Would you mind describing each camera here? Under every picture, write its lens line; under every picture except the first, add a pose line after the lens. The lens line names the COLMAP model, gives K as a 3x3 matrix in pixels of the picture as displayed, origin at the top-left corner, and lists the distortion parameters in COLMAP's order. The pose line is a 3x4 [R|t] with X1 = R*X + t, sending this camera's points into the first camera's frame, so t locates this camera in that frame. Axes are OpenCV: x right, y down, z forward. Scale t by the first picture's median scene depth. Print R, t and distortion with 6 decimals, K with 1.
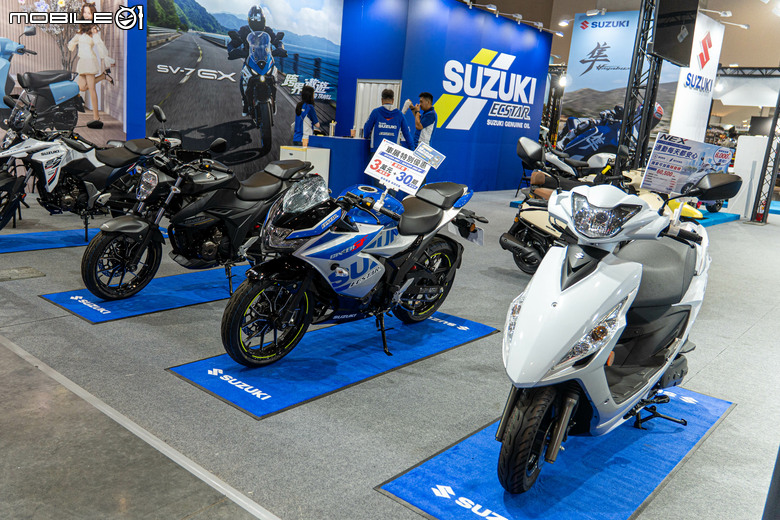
lens RADIAL K [[652.5, 0, 338.0], [0, 652.5, 259.5], [0, 0, 1]] dist [0.009783, 0.002229]
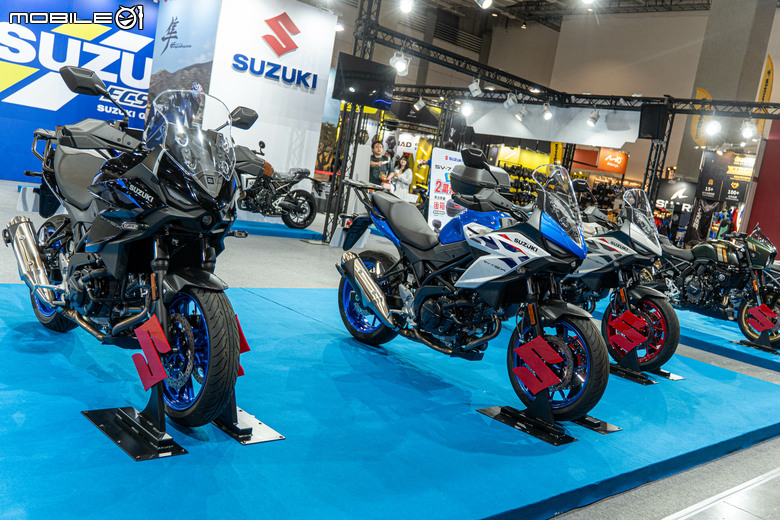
lens RADIAL K [[738.2, 0, 406.8], [0, 738.2, 259.0], [0, 0, 1]] dist [0.001601, 0.004059]
pose [[0.994212, 0.099660, -0.040130, 0.731694], [-0.103369, 0.989143, -0.104459, 0.045667], [0.029284, 0.108002, 0.993719, 0.085597]]
